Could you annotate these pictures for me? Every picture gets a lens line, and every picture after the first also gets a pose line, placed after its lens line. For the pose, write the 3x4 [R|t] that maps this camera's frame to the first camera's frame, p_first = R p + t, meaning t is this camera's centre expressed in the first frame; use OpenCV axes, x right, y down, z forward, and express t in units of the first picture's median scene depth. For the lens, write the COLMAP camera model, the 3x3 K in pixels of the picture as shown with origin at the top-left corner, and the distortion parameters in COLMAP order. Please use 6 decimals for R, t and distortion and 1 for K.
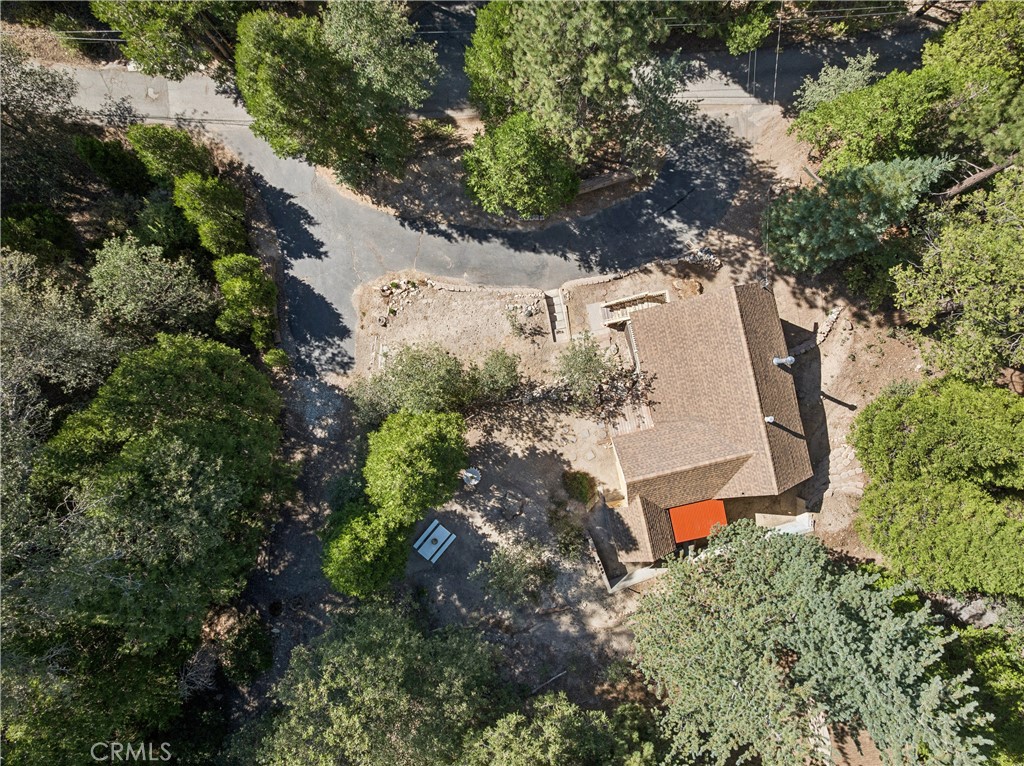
lens RADIAL K [[723.0, 0, 516.5], [0, 723.0, 385.9], [0, 0, 1]] dist [-0.030790, -0.005725]
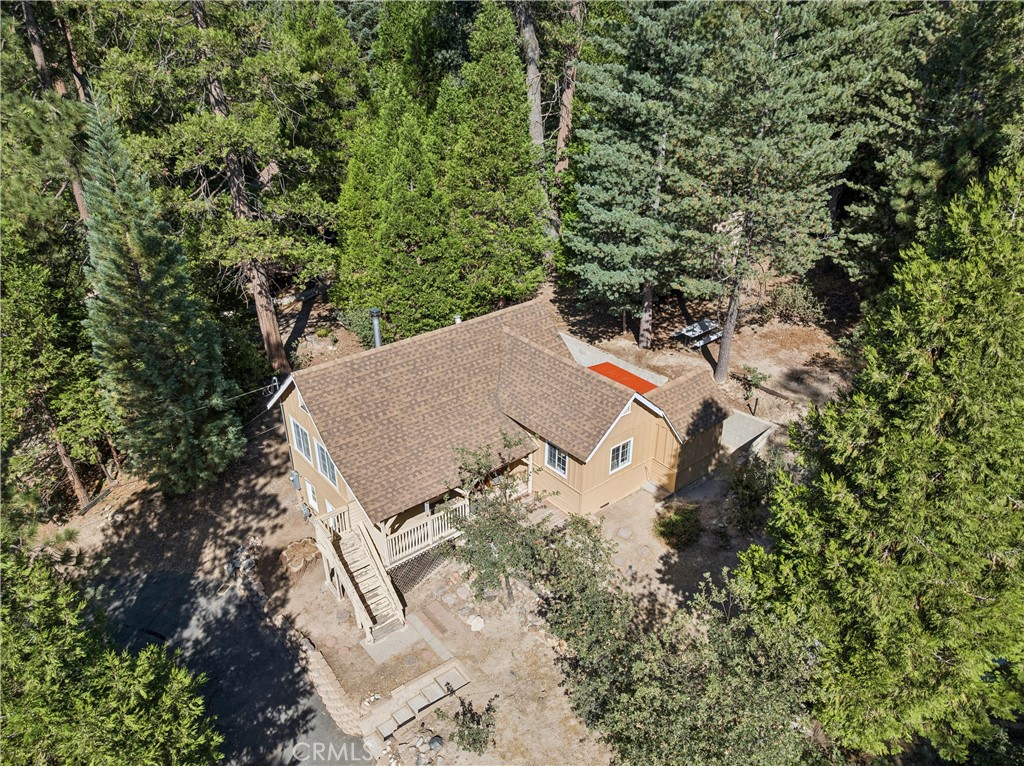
lens RADIAL K [[723.0, 0, 513.7], [0, 723.0, 379.6], [0, 0, 1]] dist [-0.030790, -0.005725]
pose [[-0.450189, -0.380544, 0.807785, -0.267528], [0.892791, -0.207990, 0.399581, -0.187940], [0.015953, 0.901070, 0.433381, 0.608144]]
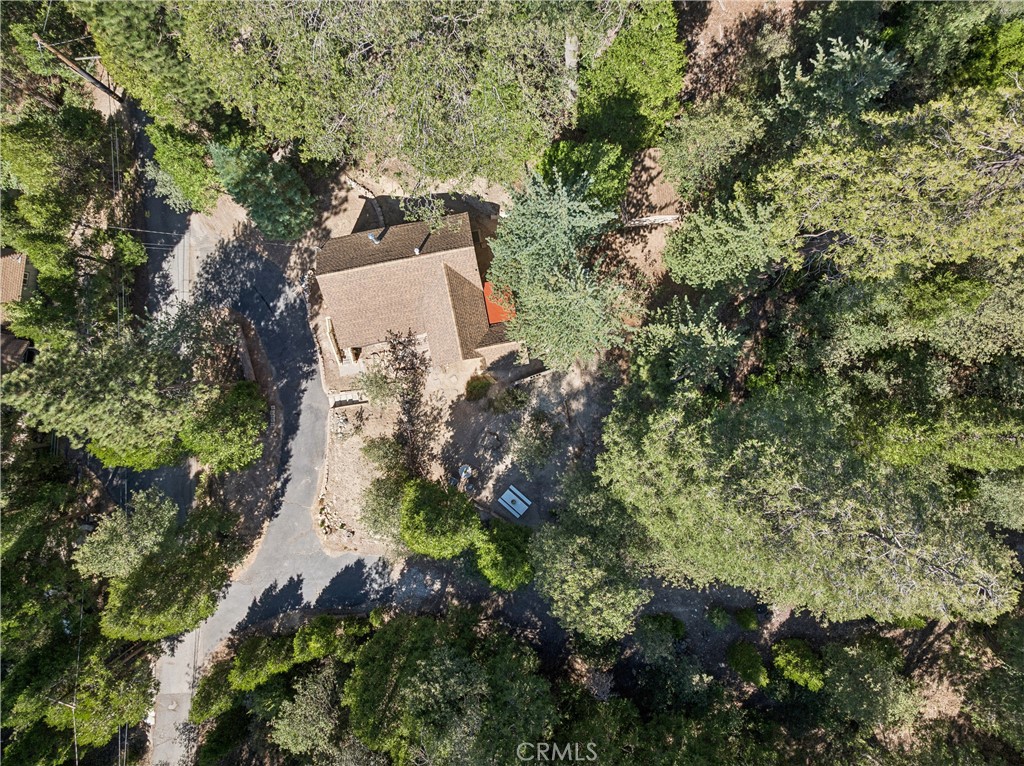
lens RADIAL K [[723.0, 0, 508.3], [0, 723.0, 387.6], [0, 0, 1]] dist [-0.030790, -0.005725]
pose [[0.031743, -0.999290, -0.020313, 0.113072], [0.999471, 0.031879, -0.006449, 0.196308], [0.007092, -0.020097, 0.999773, -0.282891]]
